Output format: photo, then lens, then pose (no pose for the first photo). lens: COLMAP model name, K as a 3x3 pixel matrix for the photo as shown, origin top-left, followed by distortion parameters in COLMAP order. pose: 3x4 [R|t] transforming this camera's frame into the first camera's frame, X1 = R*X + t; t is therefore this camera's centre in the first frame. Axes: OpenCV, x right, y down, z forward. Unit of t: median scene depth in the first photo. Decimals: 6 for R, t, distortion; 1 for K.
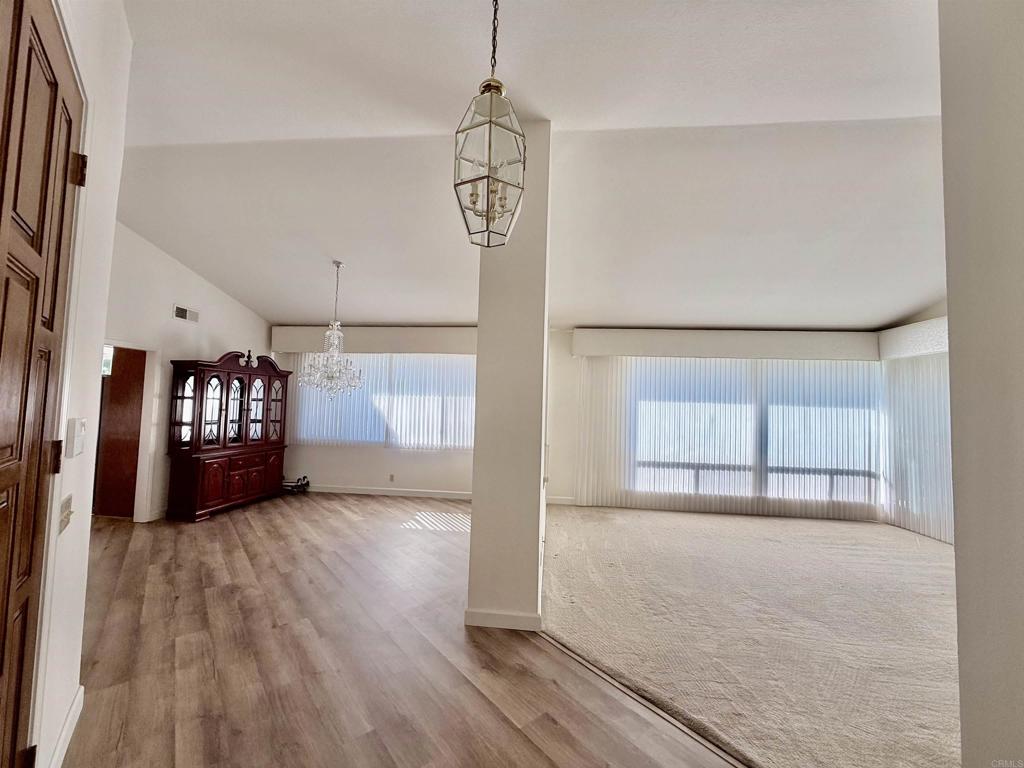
lens RADIAL K [[408.0, 0, 509.5], [0, 408.0, 385.5], [0, 0, 1]] dist [0.000641, -0.000053]
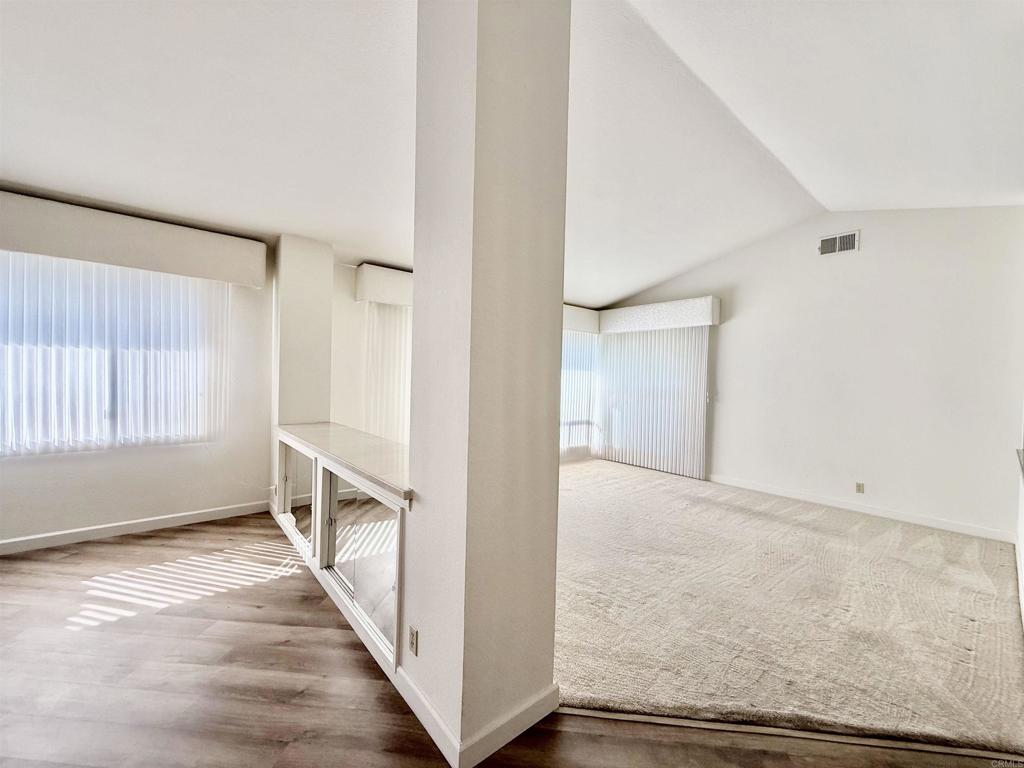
lens RADIAL K [[408.0, 0, 509.5], [0, 408.0, 385.5], [0, 0, 1]] dist [0.000641, -0.000053]
pose [[0.697384, -0.025648, 0.716239, -0.282776], [-0.040853, 0.996312, 0.075455, 0.020311], [-0.715533, -0.081882, 0.693764, 0.405028]]
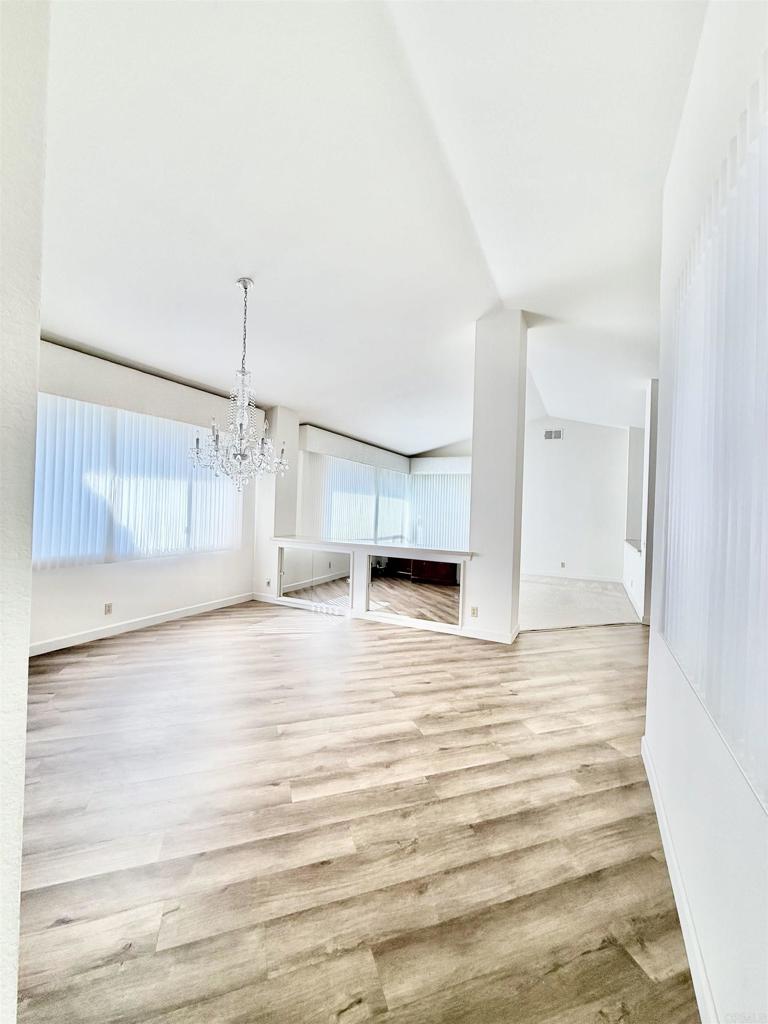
lens RADIAL K [[408.0, 0, 384.0], [0, 408.0, 512.0], [0, 0, 1]] dist [0.000641, -0.000053]
pose [[0.353254, -0.026552, 0.935151, -1.121315], [-0.072667, 0.995798, 0.055724, 0.019153], [-0.932701, -0.087639, 0.349840, 0.618137]]
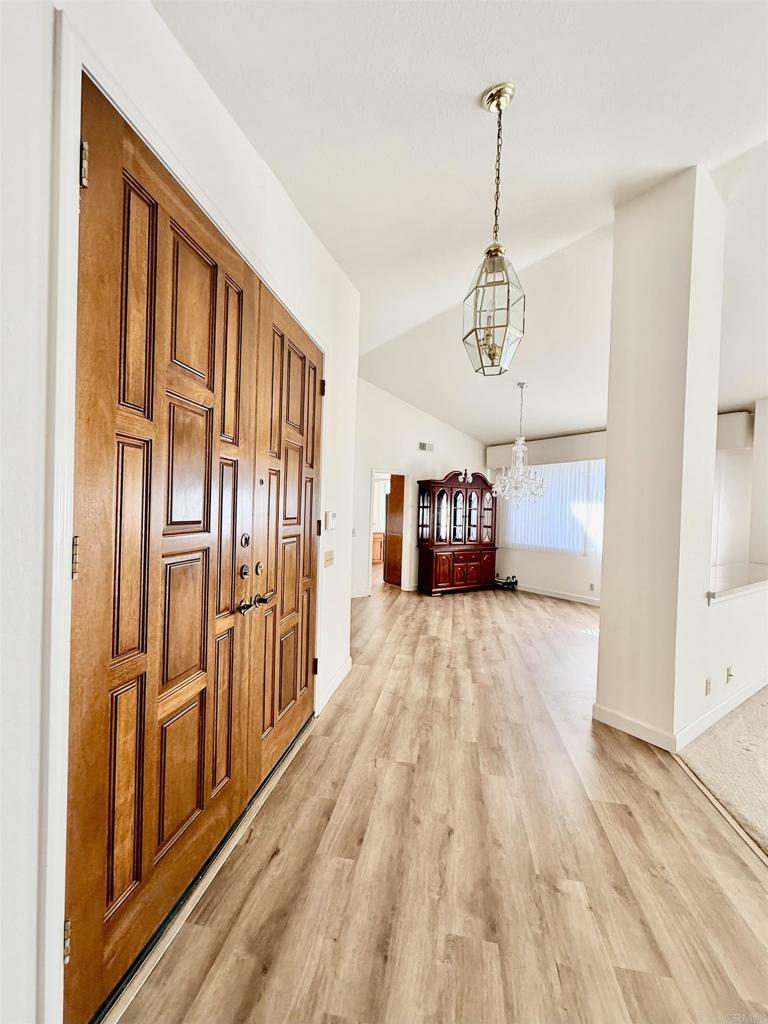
lens RADIAL K [[416.6, 0, 384.8], [0, 416.6, 515.4], [0, 0, 1]] dist [0.000133, 0.000038]
pose [[0.656893, 0.002082, -0.753981, 0.221768], [0.028259, 0.999226, 0.027380, 0.018074], [0.753454, -0.039292, 0.656326, -0.047353]]
